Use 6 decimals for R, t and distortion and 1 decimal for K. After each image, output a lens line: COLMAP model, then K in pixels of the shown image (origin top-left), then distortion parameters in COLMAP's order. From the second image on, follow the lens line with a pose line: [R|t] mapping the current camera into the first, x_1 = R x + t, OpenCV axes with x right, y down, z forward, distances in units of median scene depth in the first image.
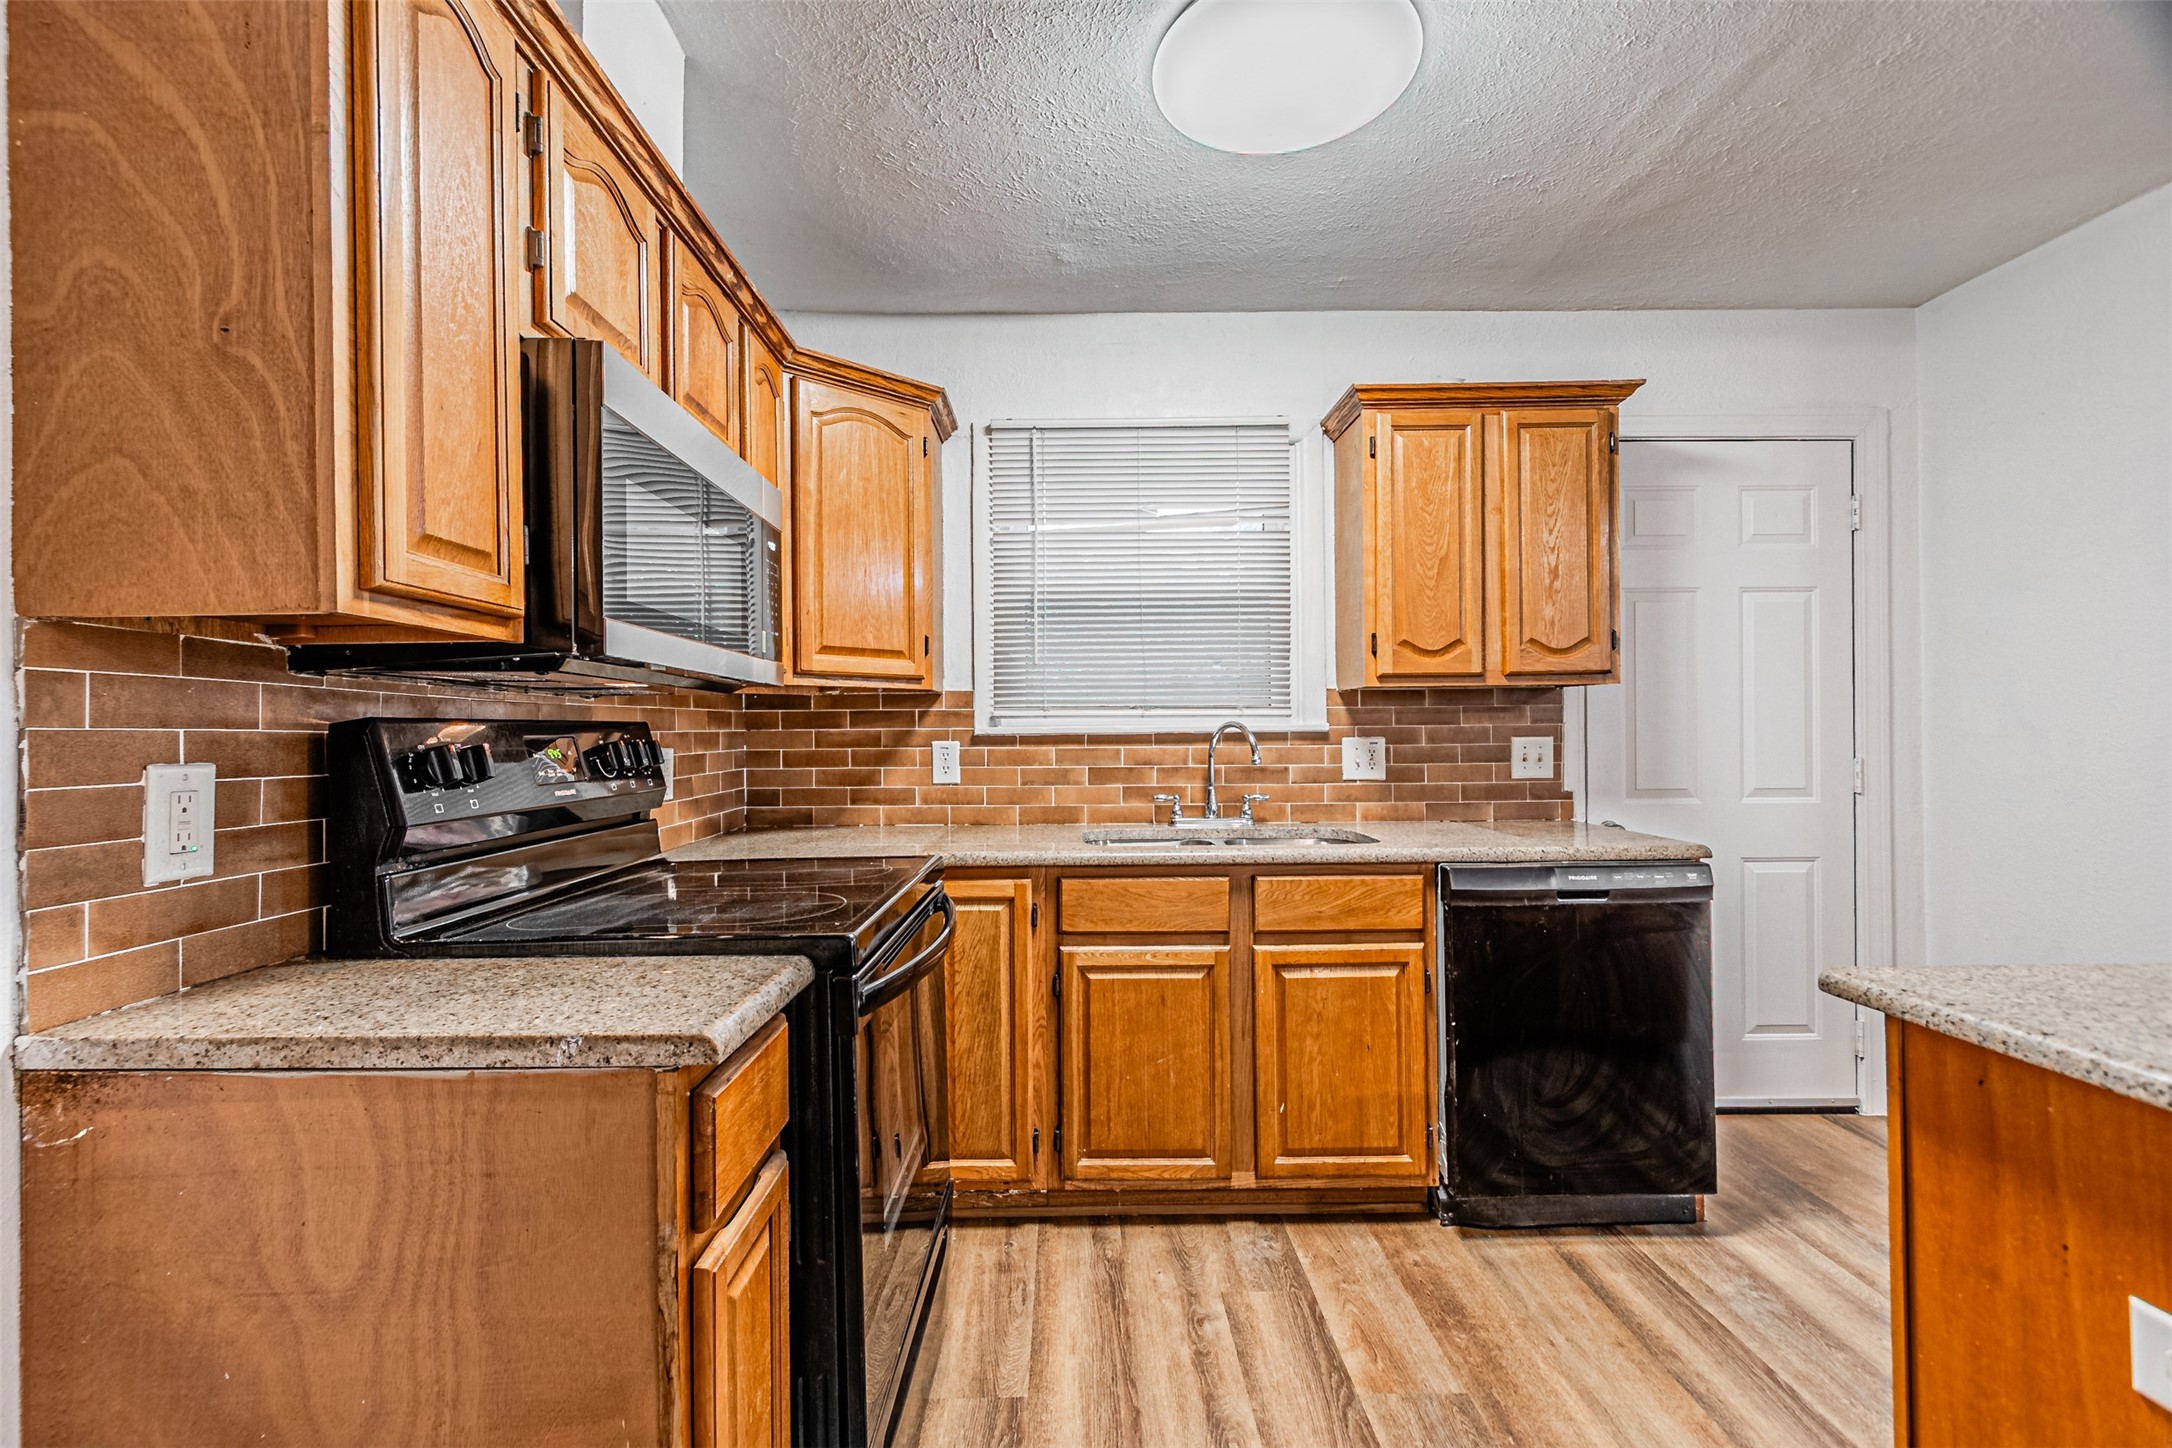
lens RADIAL K [[960.5, 0, 1073.5], [0, 960.5, 729.6], [0, 0, 1]] dist [0.008367, -0.000774]
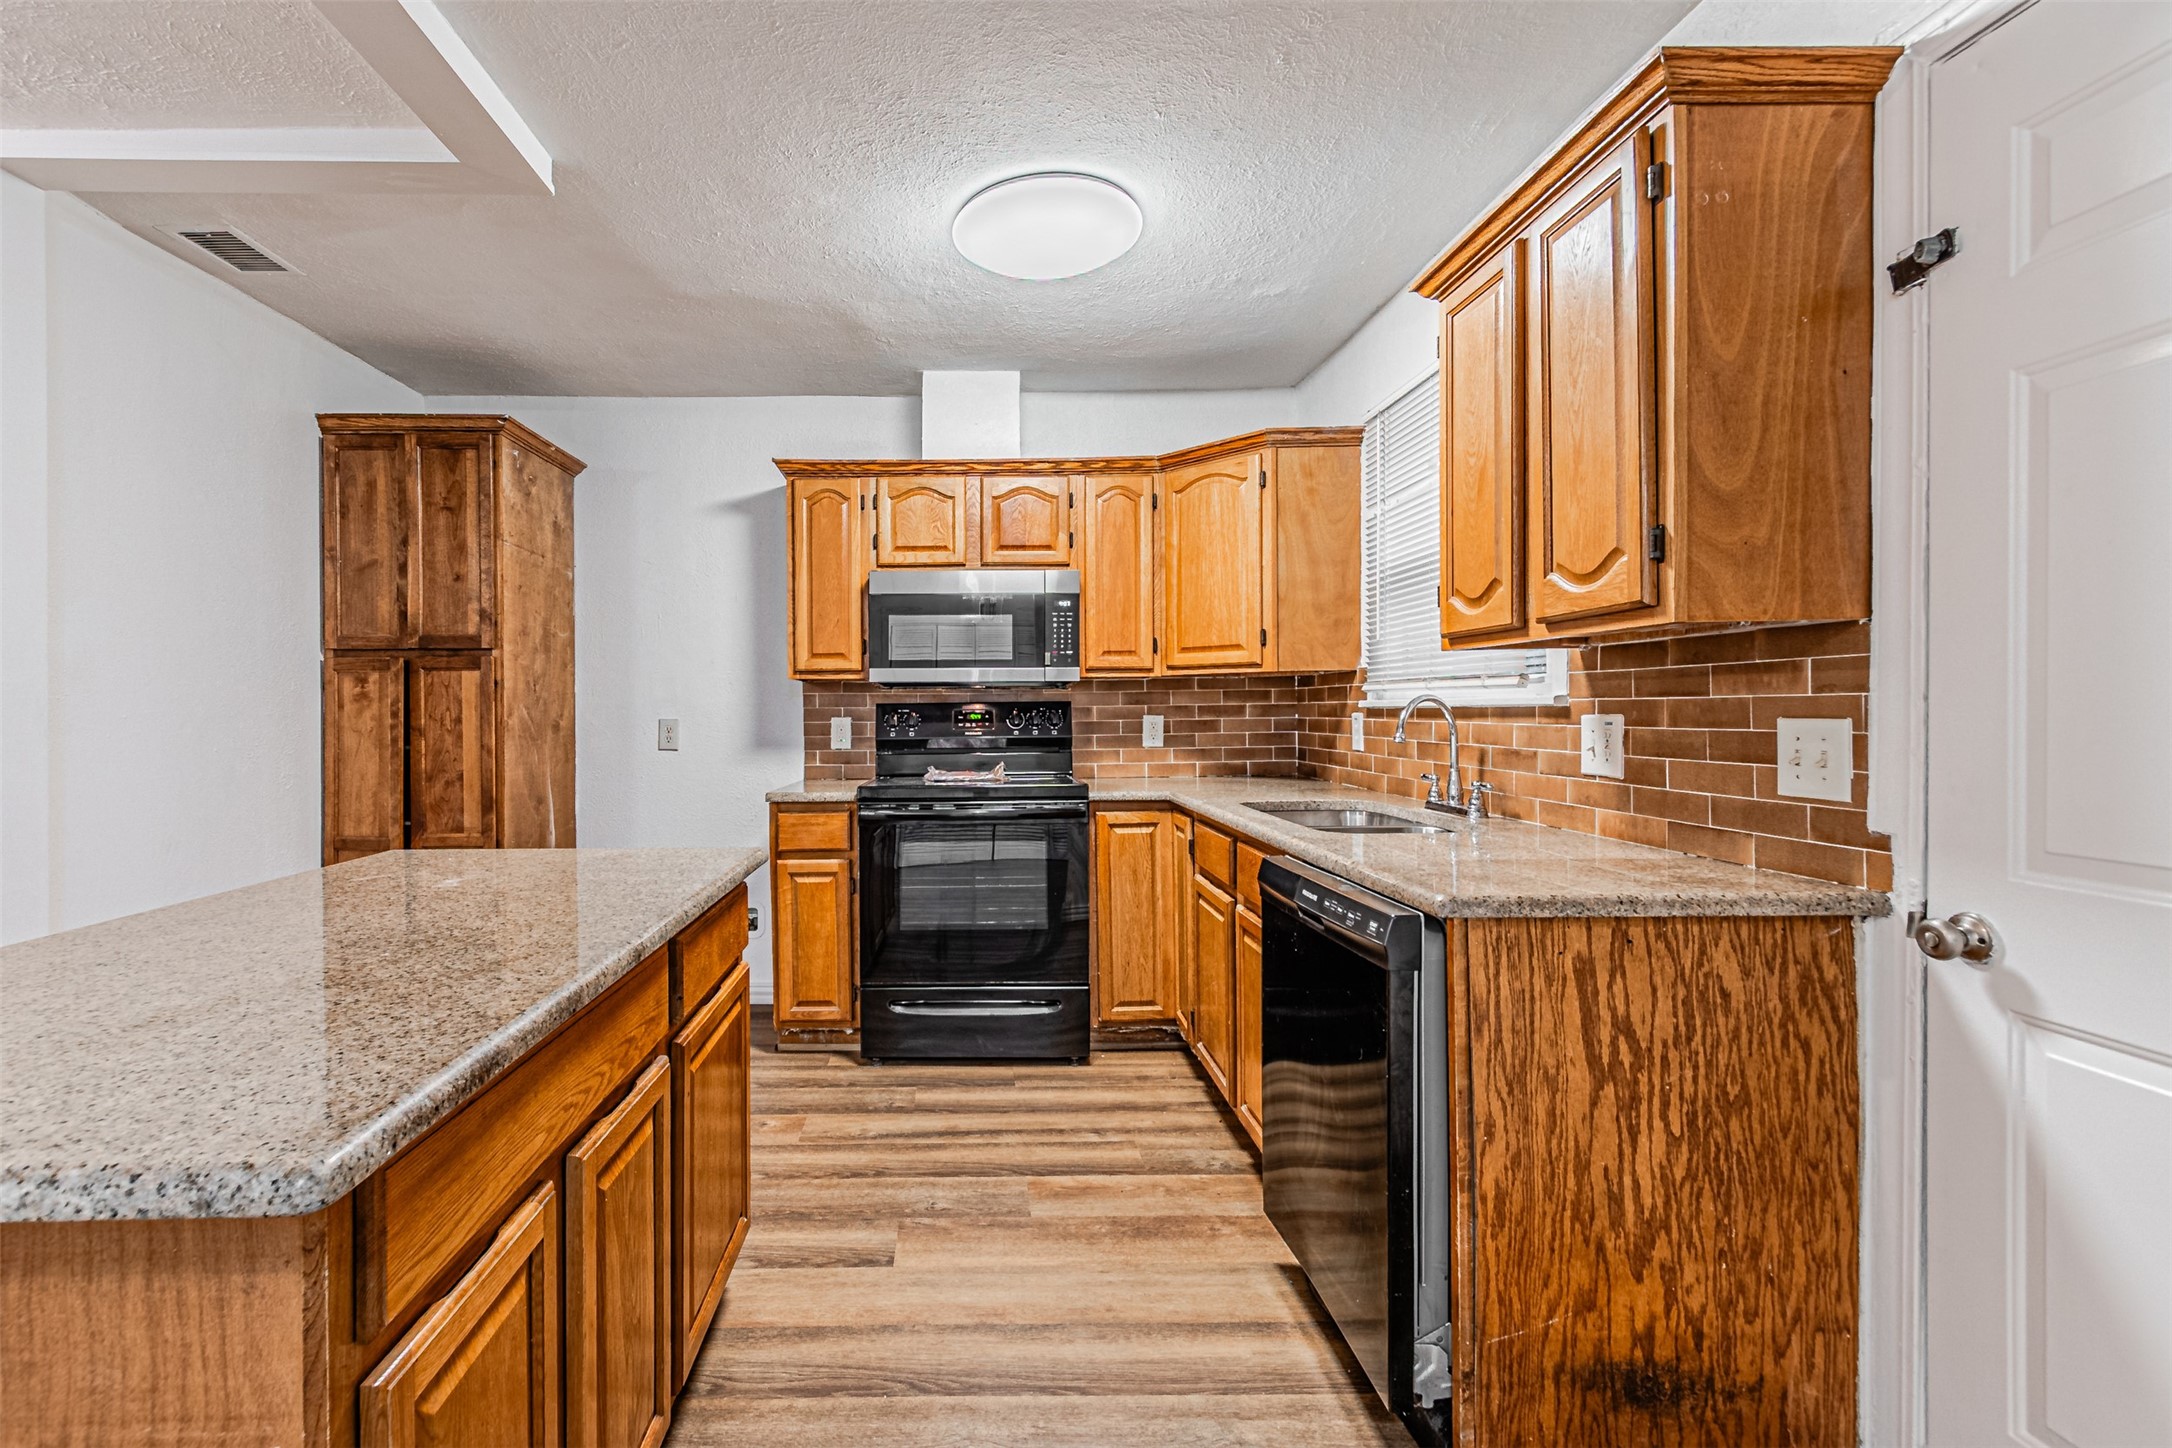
lens RADIAL K [[976.2, 0, 963.8], [0, 976.2, 724.0], [0, 0, 1]] dist [0.006451, -0.000481]
pose [[-0.009611, 0.023592, -0.999675, 1.139763], [0.011492, 0.999658, 0.023482, -0.008033], [0.999888, -0.011263, -0.009879, 0.617725]]
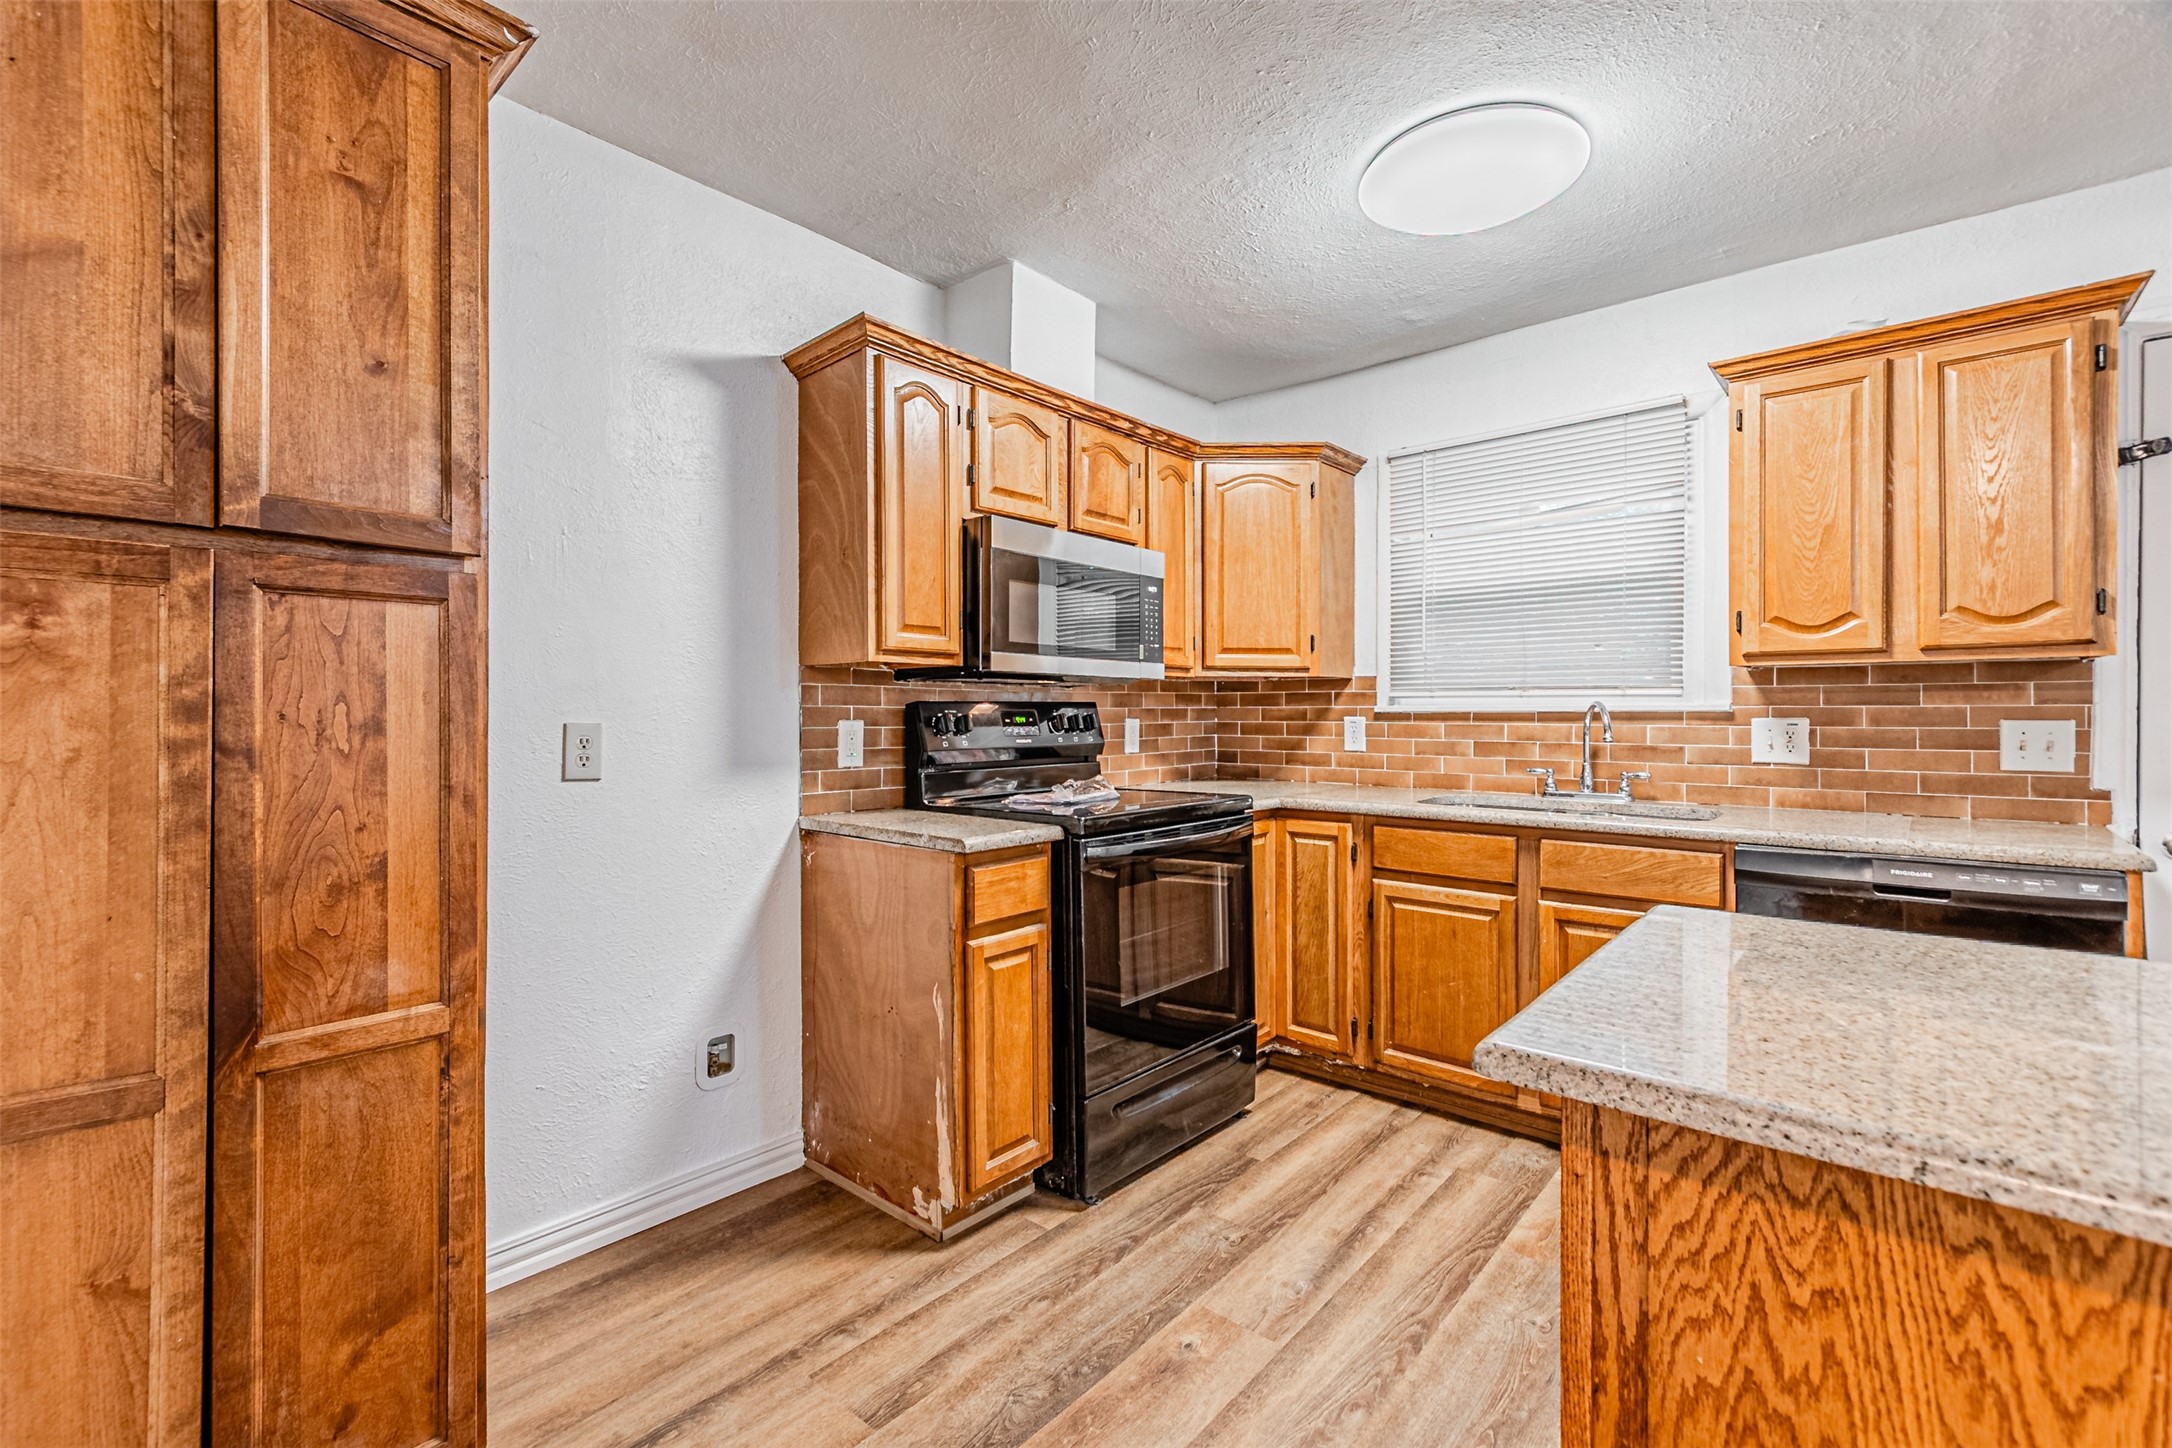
lens RADIAL K [[952.7, 0, 1056.6], [0, 952.7, 716.6], [0, 0, 1]] dist [0.006323, -0.000632]
pose [[0.741676, 0.012274, -0.670646, 0.456224], [-0.004058, 0.999896, 0.013811, -0.003984], [0.670746, -0.007522, 0.741649, -0.189781]]
